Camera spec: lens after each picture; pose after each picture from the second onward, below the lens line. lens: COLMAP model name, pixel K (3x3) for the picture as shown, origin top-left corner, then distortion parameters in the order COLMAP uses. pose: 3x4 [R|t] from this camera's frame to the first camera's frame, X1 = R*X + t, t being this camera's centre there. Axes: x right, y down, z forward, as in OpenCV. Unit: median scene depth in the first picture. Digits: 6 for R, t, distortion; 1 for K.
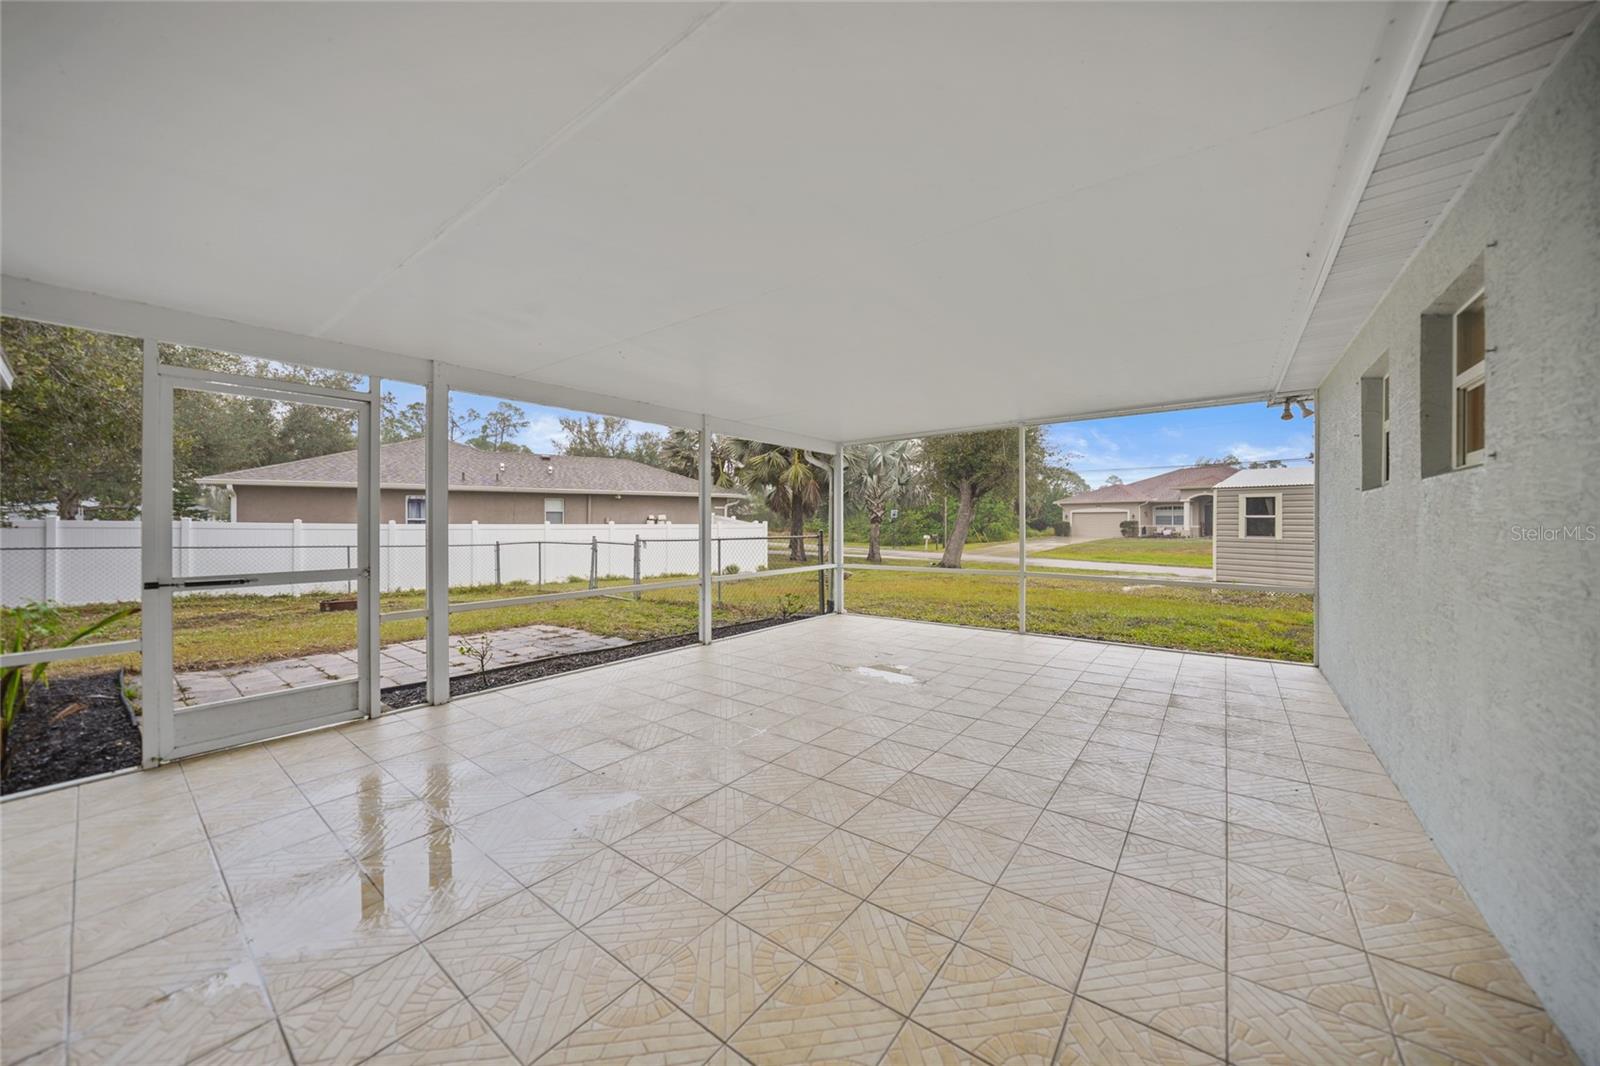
lens RADIAL K [[558.5, 0, 805.2], [0, 558.5, 526.1], [0, 0, 1]] dist [-0.021927, 0.002791]
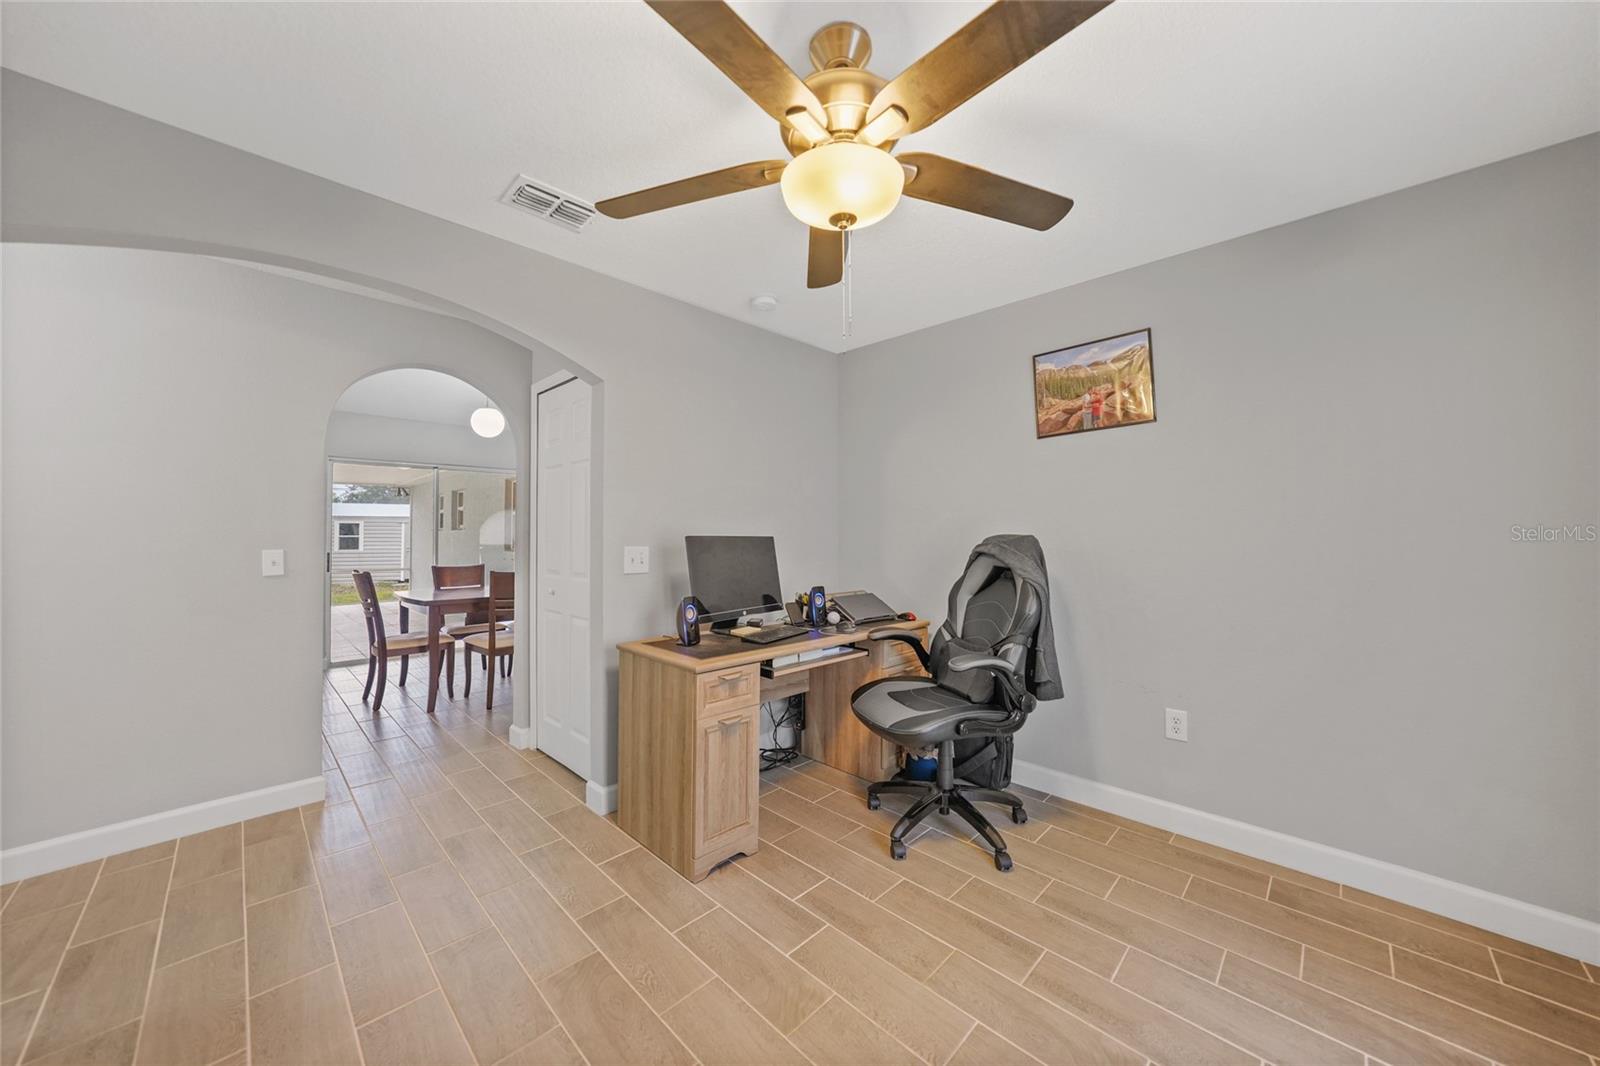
lens RADIAL K [[558.5, 0, 799.9], [0, 558.5, 527.4], [0, 0, 1]] dist [-0.021927, 0.002791]
pose [[0.125635, 0.021573, 0.991842, -0.512002], [0.006880, 0.999721, -0.022616, 0.000588], [-0.992053, 0.009665, 0.125451, -0.406908]]
